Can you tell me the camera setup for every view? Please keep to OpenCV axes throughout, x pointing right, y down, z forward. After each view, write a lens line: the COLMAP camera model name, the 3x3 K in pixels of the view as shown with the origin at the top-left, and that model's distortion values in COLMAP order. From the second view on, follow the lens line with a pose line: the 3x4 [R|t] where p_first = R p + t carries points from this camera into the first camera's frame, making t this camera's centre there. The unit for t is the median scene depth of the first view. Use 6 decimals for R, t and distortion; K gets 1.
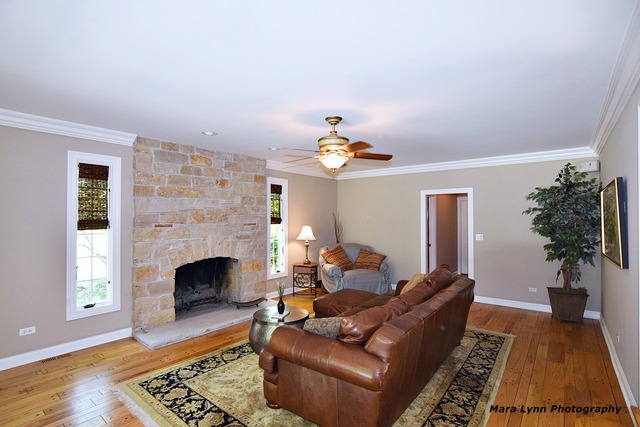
lens RADIAL K [[310.0, 0, 315.6], [0, 310.0, 215.9], [0, 0, 1]] dist [-0.006134, 0.000048]
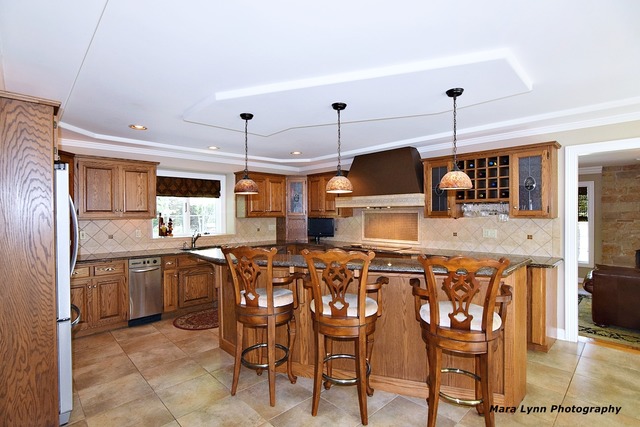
lens RADIAL K [[310.0, 0, 317.6], [0, 310.0, 214.6], [0, 0, 1]] dist [-0.006134, 0.000048]
pose [[-0.125249, 0.004193, -0.992116, 1.251534], [0.013837, 0.999901, 0.002479, -0.023541], [0.992029, -0.013417, -0.125295, -0.324786]]
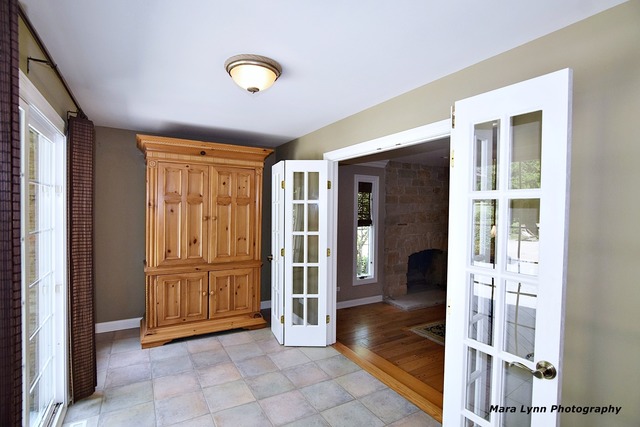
lens RADIAL K [[310.0, 0, 321.9], [0, 310.0, 216.4], [0, 0, 1]] dist [-0.006134, 0.000048]
pose [[0.940242, 0.016362, -0.340113, -0.373348], [-0.007755, 0.999615, 0.026652, -0.038325], [0.340418, -0.022421, 0.940007, -0.426795]]
